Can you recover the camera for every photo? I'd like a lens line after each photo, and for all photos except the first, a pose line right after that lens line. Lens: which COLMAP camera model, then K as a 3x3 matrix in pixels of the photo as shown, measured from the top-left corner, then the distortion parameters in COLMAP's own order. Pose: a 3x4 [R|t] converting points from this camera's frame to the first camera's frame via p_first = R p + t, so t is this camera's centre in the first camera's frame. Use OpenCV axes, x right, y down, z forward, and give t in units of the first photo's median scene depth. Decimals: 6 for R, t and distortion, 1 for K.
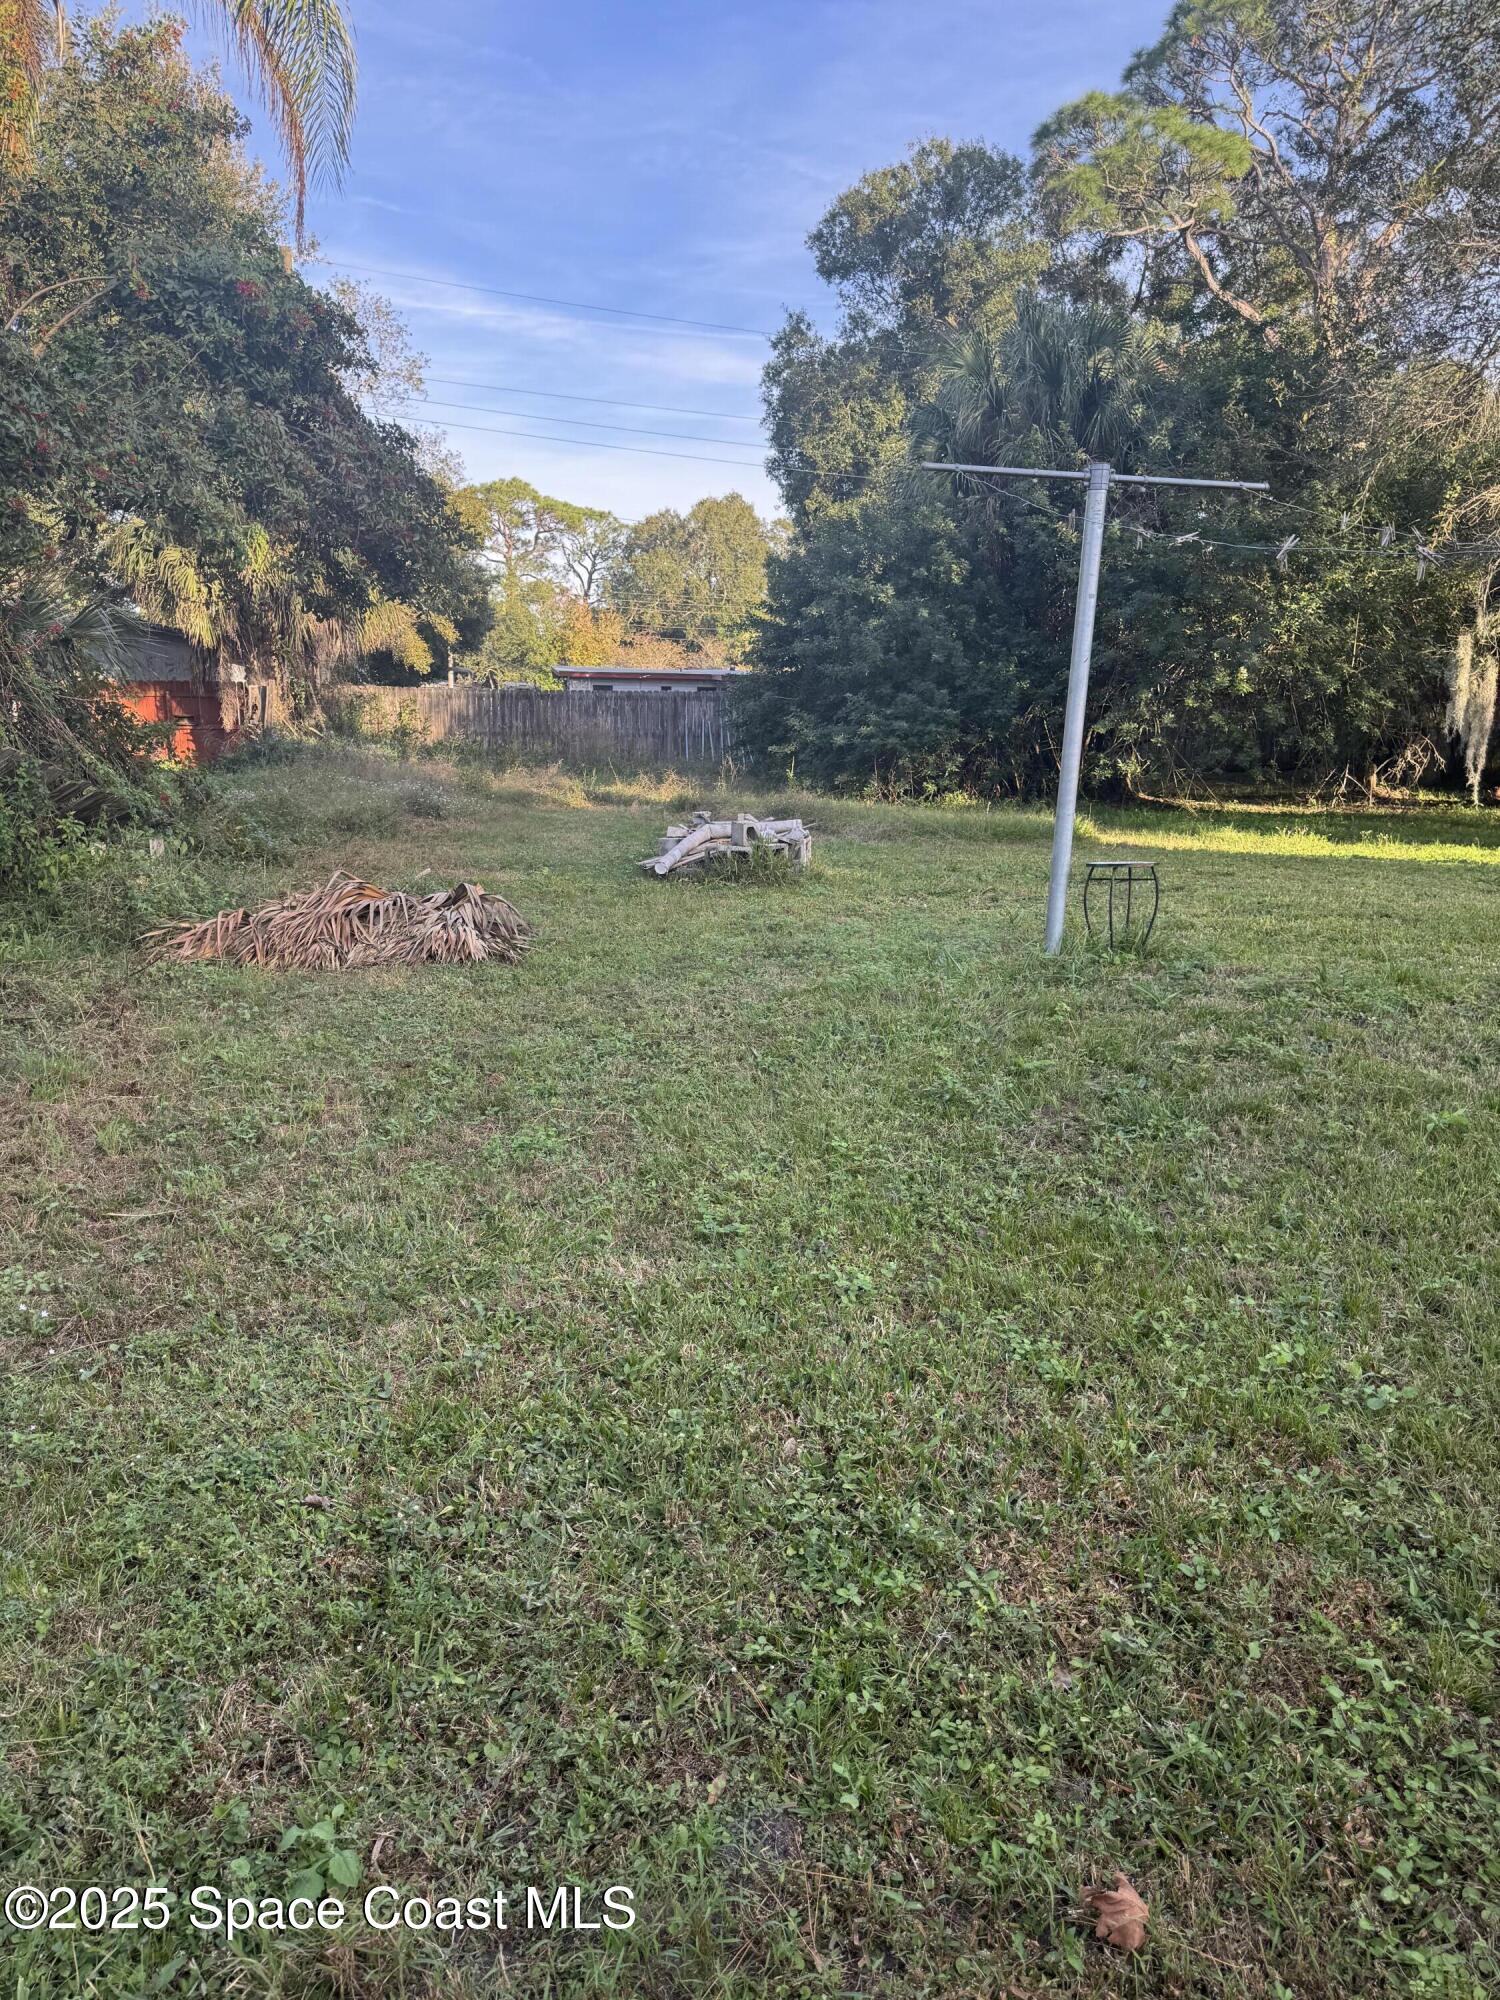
lens RADIAL K [[1410.4, 0, 747.3], [0, 1410.4, 997.3], [0, 0, 1]] dist [0.007745, 0.003278]
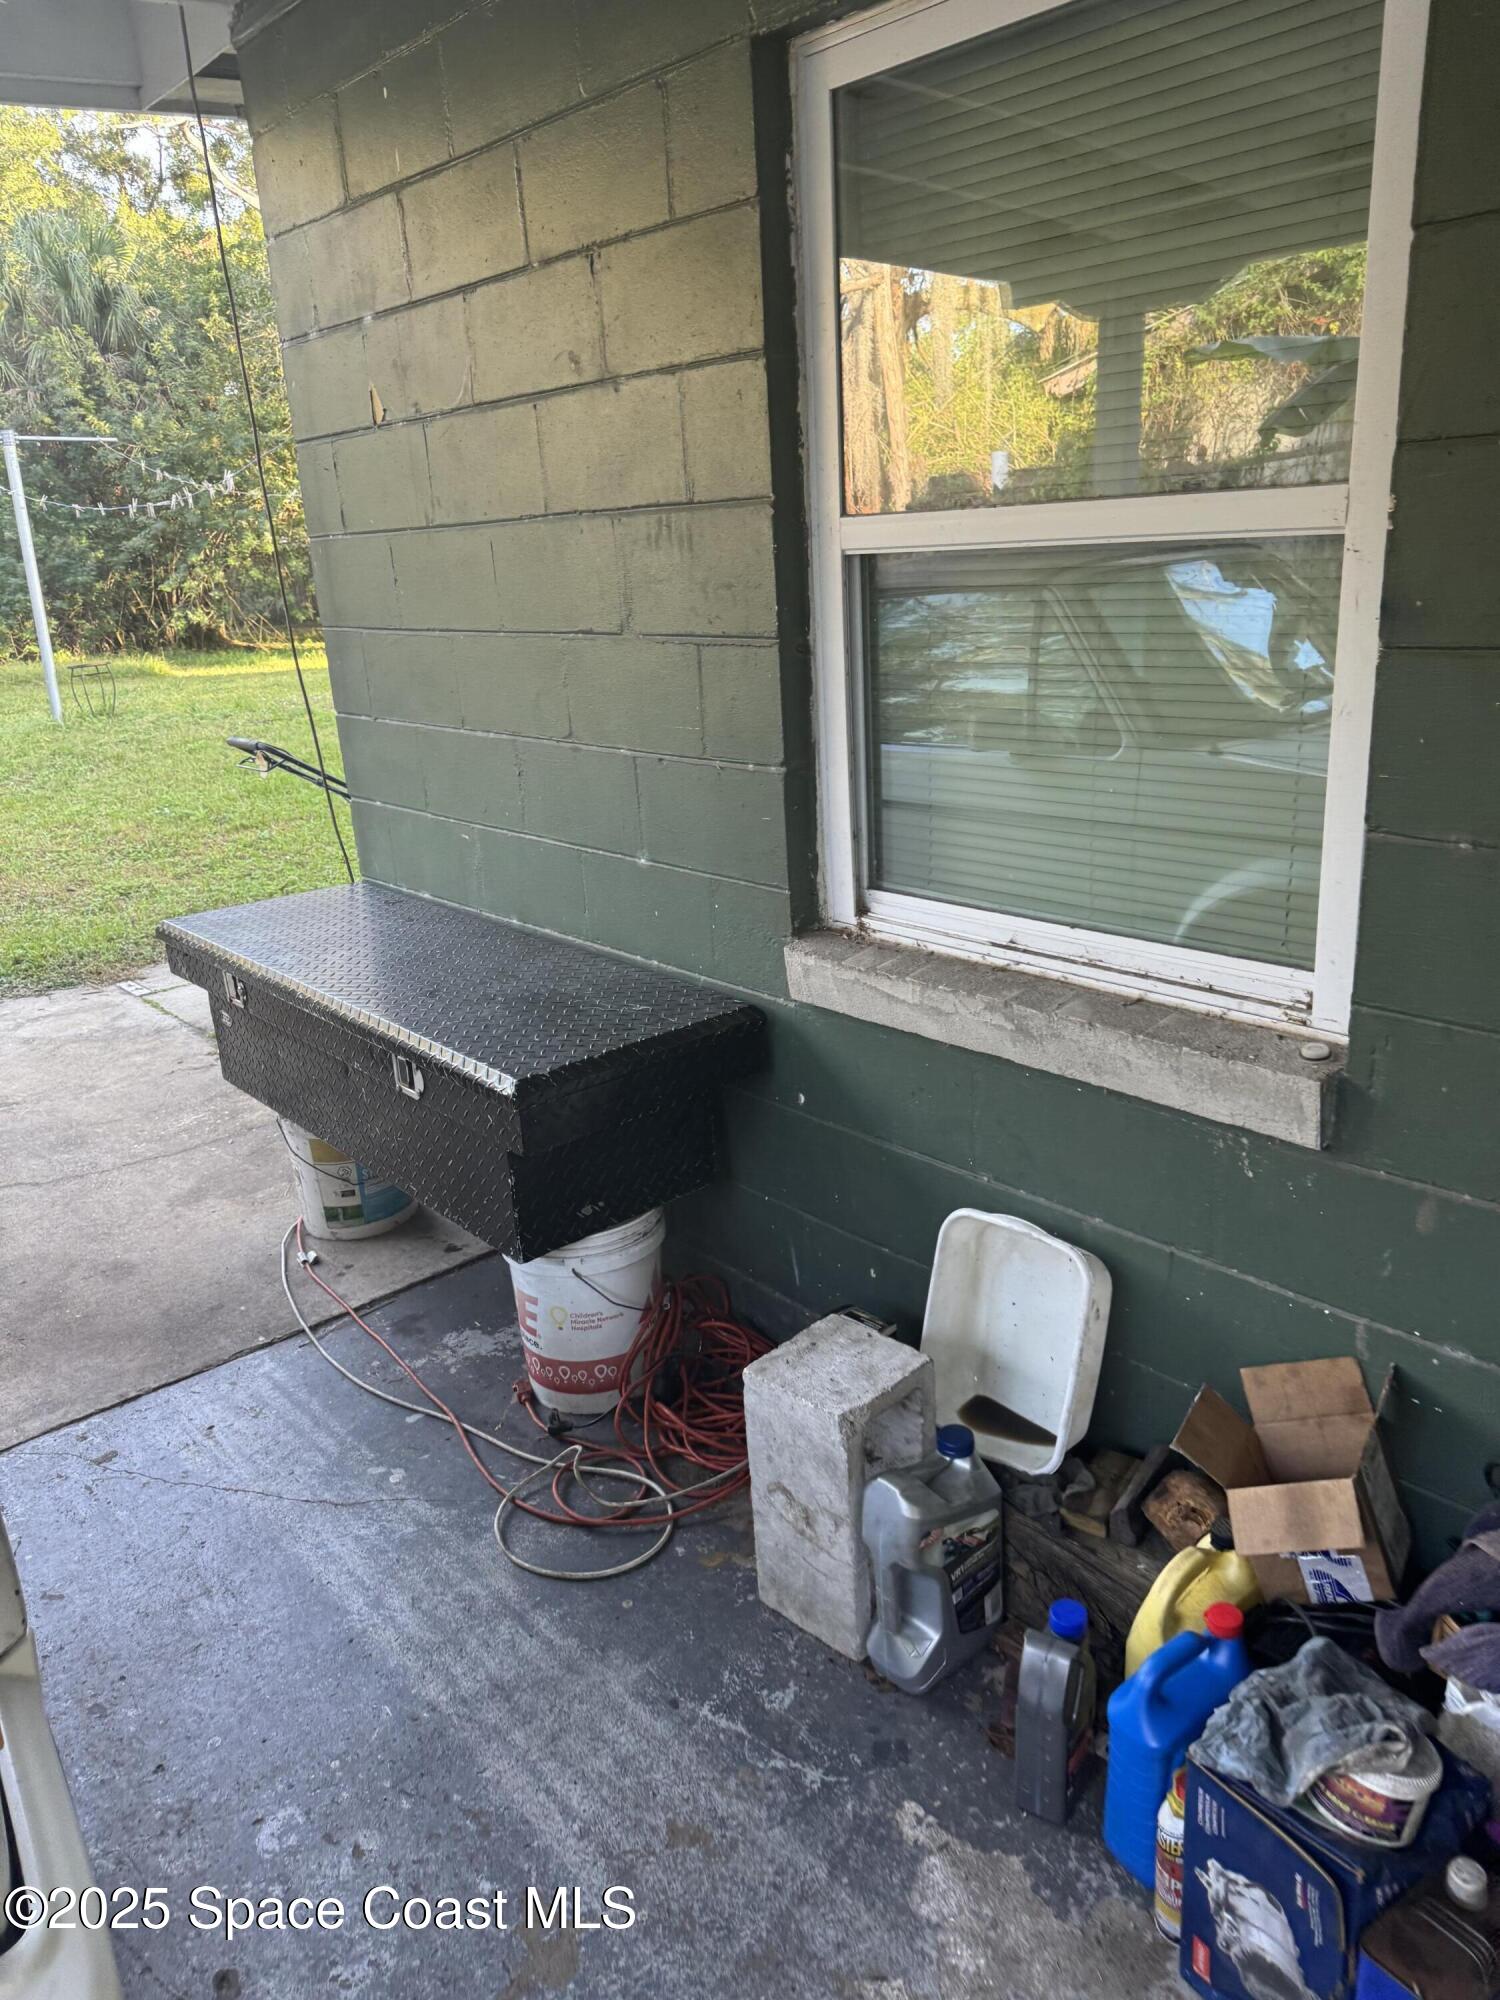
lens RADIAL K [[1410.4, 0, 757.0], [0, 1410.4, 996.3], [0, 0, 1]] dist [0.007745, 0.003278]
pose [[0.848340, -0.215549, 0.483589, 0.011959], [0.167831, 0.975752, 0.140501, 0.072382], [-0.502148, -0.038031, 0.863945, -0.346732]]
